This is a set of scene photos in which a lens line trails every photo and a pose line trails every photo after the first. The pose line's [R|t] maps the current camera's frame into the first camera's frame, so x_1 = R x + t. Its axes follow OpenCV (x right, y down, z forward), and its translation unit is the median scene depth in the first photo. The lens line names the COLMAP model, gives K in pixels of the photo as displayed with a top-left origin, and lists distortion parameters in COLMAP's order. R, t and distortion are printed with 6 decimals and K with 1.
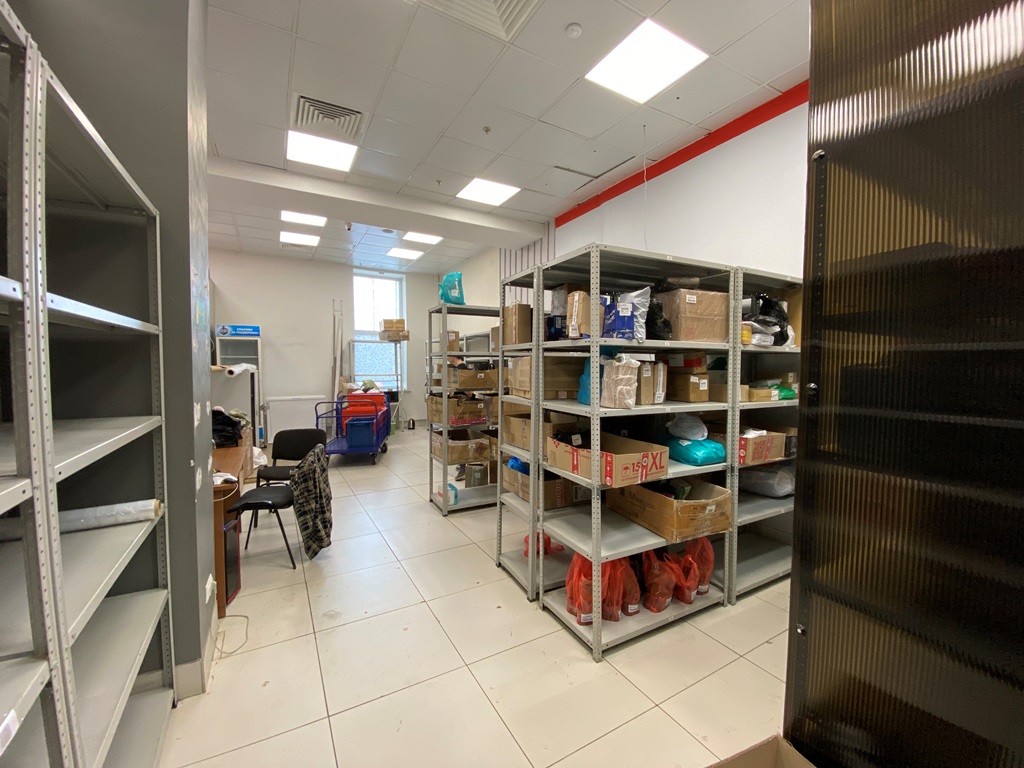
lens RADIAL K [[414.7, 0, 512.0], [0, 414.7, 384.0], [0, 0, 1]] dist [0.021062, -0.018927]
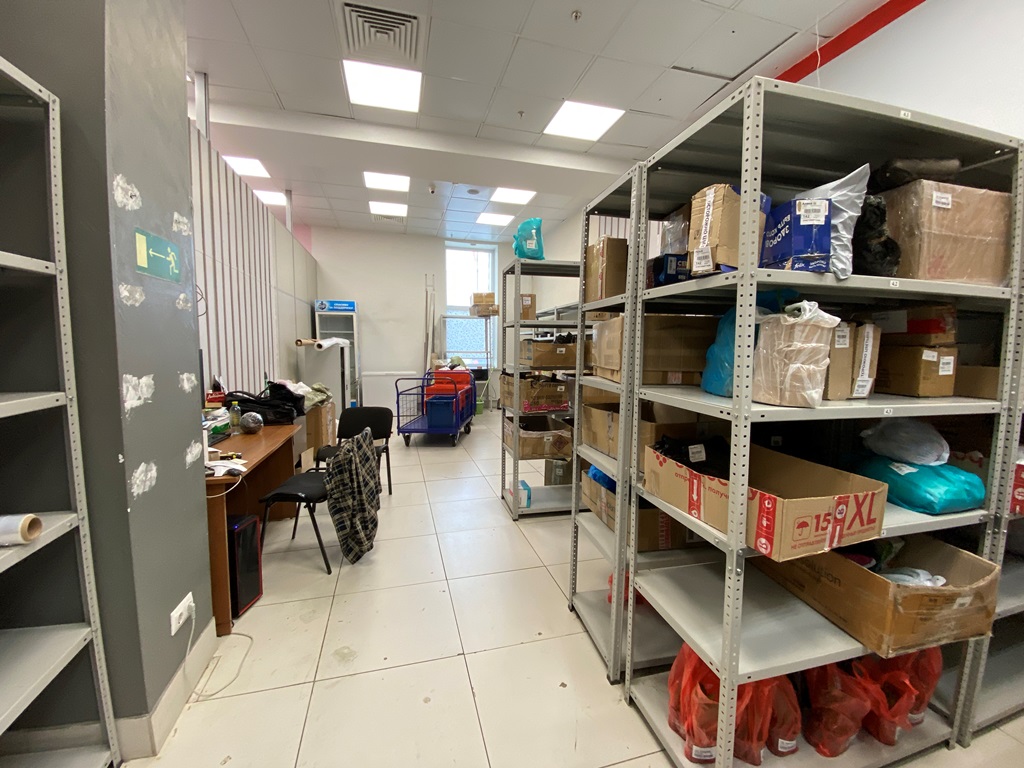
lens RADIAL K [[414.7, 0, 512.0], [0, 414.7, 384.0], [0, 0, 1]] dist [0.021062, -0.018927]
pose [[0.970473, 0.030387, -0.239290, 0.035608], [-0.018797, 0.998544, 0.050569, 0.008703], [0.240478, -0.044578, 0.969630, 0.334471]]
